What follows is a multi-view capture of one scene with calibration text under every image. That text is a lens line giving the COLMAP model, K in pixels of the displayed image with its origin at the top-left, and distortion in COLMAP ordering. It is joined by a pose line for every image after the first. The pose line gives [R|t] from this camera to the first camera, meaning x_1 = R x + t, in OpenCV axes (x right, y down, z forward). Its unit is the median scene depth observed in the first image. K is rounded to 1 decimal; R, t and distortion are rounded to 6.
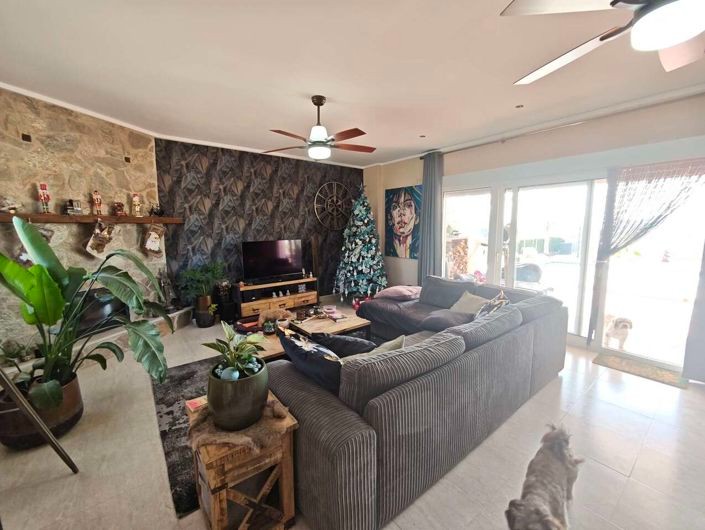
lens RADIAL K [[295.1, 0, 351.9], [0, 295.1, 263.0], [0, 0, 1]] dist [-0.004661, 0.000576]
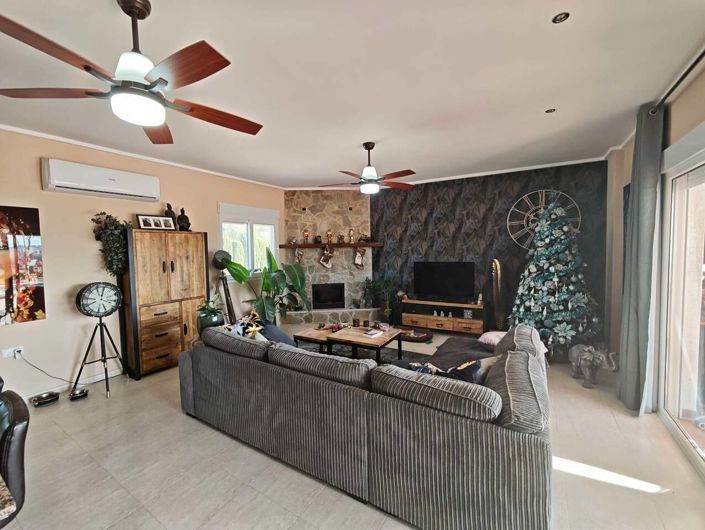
lens RADIAL K [[295.1, 0, 351.9], [0, 295.1, 263.0], [0, 0, 1]] dist [-0.004661, 0.000576]
pose [[0.353634, 0.048939, -0.934103, 0.650047], [-0.099738, 0.994910, 0.014366, -0.059281], [0.930051, 0.088085, 0.356715, 0.358571]]
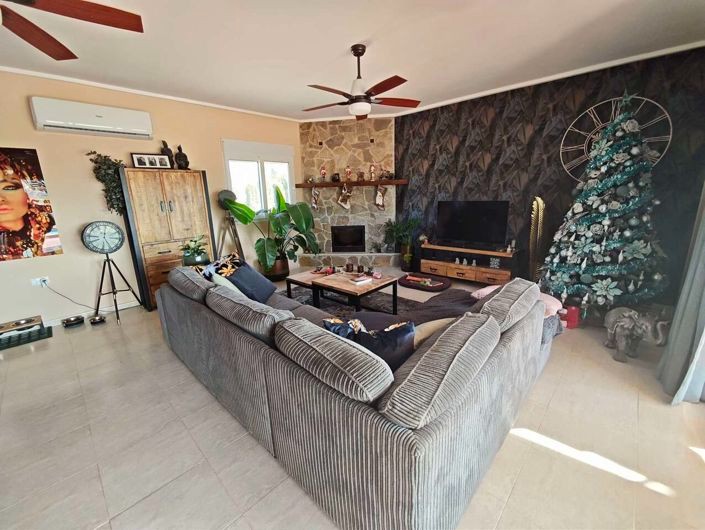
lens RADIAL K [[295.1, 0, 351.9], [0, 295.1, 263.0], [0, 0, 1]] dist [-0.004661, 0.000576]
pose [[0.152463, 0.232858, -0.960485, 0.617681], [-0.092010, 0.970971, 0.220795, -0.062564], [0.984017, 0.054711, 0.169462, 0.558323]]
